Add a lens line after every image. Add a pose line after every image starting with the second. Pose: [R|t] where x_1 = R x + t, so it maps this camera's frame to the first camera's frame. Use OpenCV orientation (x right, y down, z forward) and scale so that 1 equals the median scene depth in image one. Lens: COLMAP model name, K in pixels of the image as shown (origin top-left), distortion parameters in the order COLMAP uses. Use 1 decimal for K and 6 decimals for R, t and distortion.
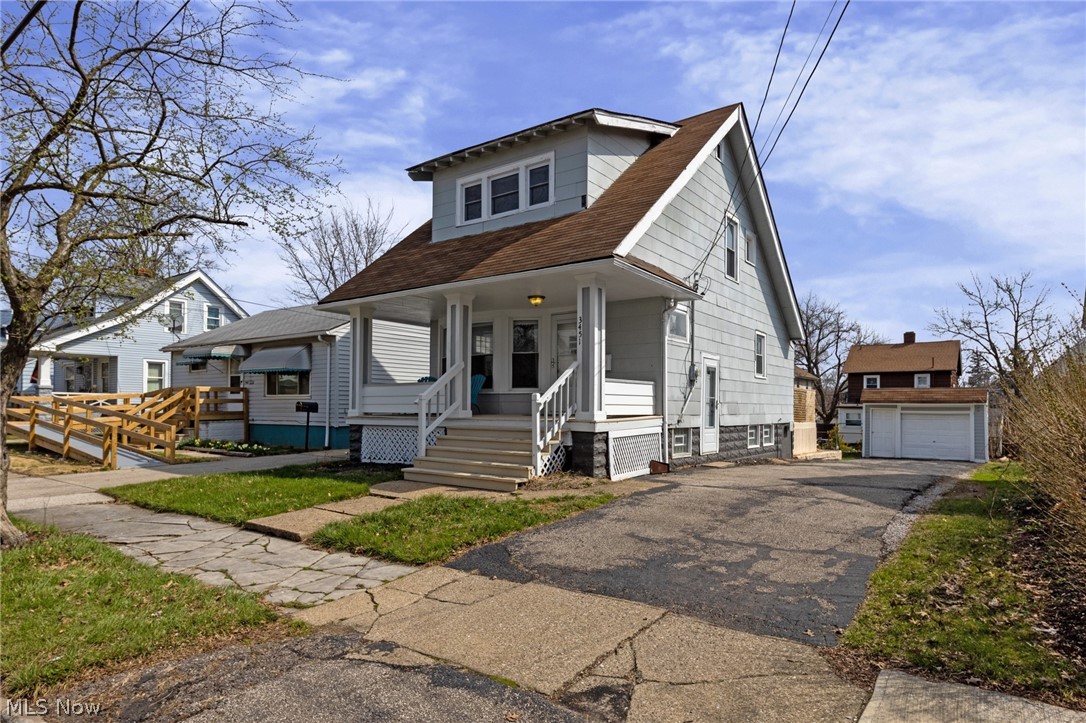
lens RADIAL K [[624.1, 0, 541.0], [0, 624.1, 404.2], [0, 0, 1]] dist [0.011430, 0.000139]
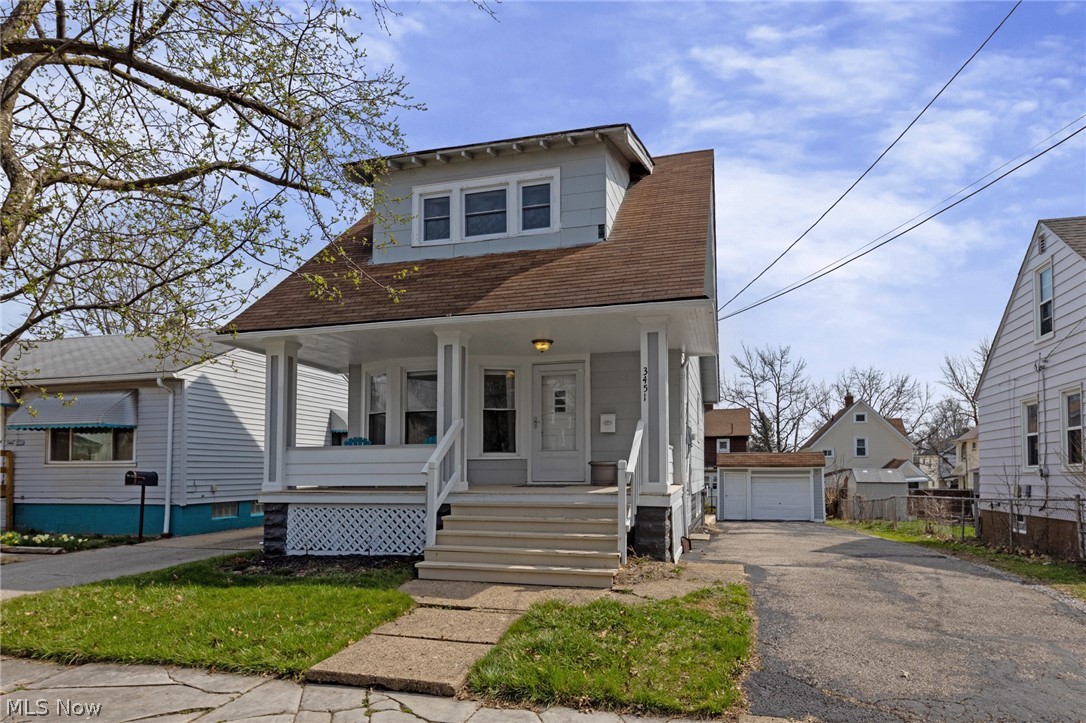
lens RADIAL K [[669.8, 0, 548.3], [0, 669.8, 448.7], [0, 0, 1]] dist [0.007297, -0.000322]
pose [[0.937006, 0.004195, 0.349289, -0.271041], [0.006145, 0.999575, -0.028489, -0.006008], [-0.349260, 0.028840, 0.936582, 0.162549]]
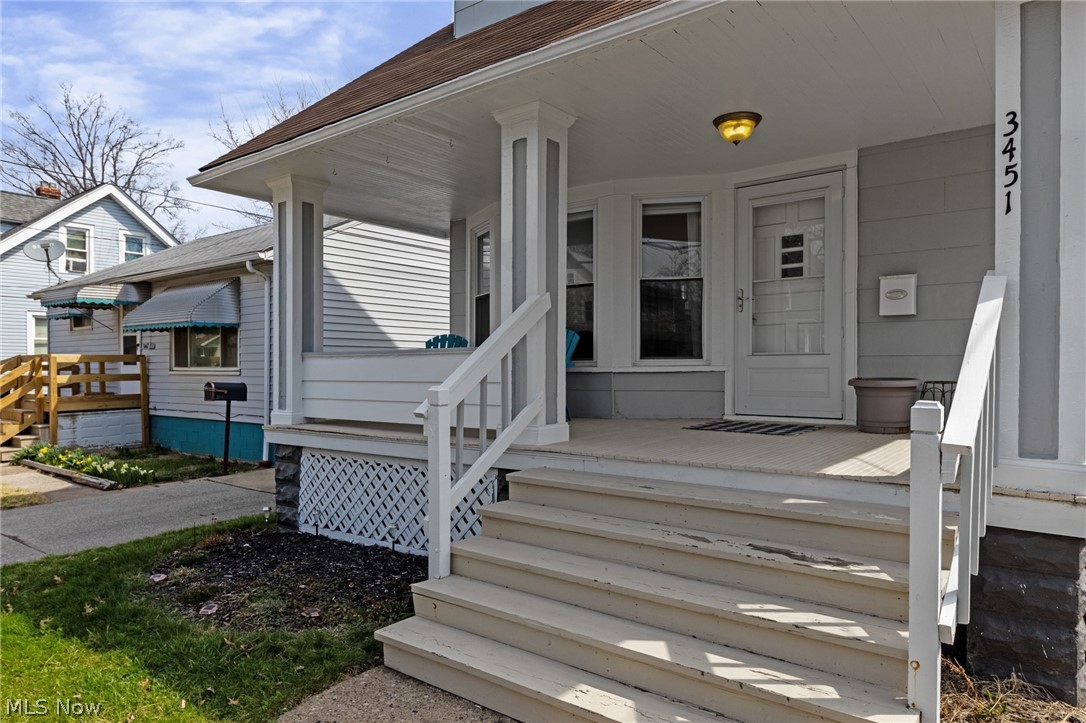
lens RADIAL K [[715.5, 0, 534.1], [0, 715.5, 375.7], [0, 0, 1]] dist [0.006663, -0.001233]
pose [[0.998972, -0.004974, -0.045061, -0.098617], [0.005624, 0.999882, 0.014304, -0.022086], [0.044985, -0.014543, 0.998882, 0.499623]]
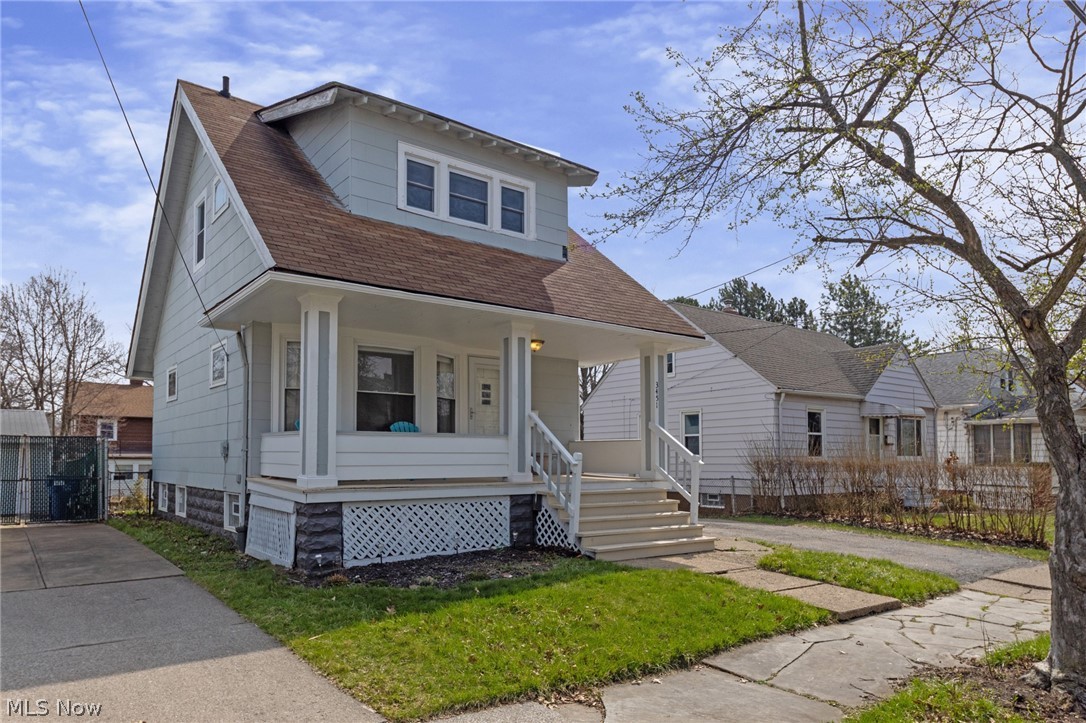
lens RADIAL K [[708.4, 0, 537.8], [0, 708.4, 430.4], [0, 0, 1]] dist [0.004694, 0.001051]
pose [[0.274880, 0.034230, 0.960869, -0.850297], [-0.006180, 0.999408, -0.033835, -0.011542], [-0.961459, 0.003363, 0.274929, 0.641170]]
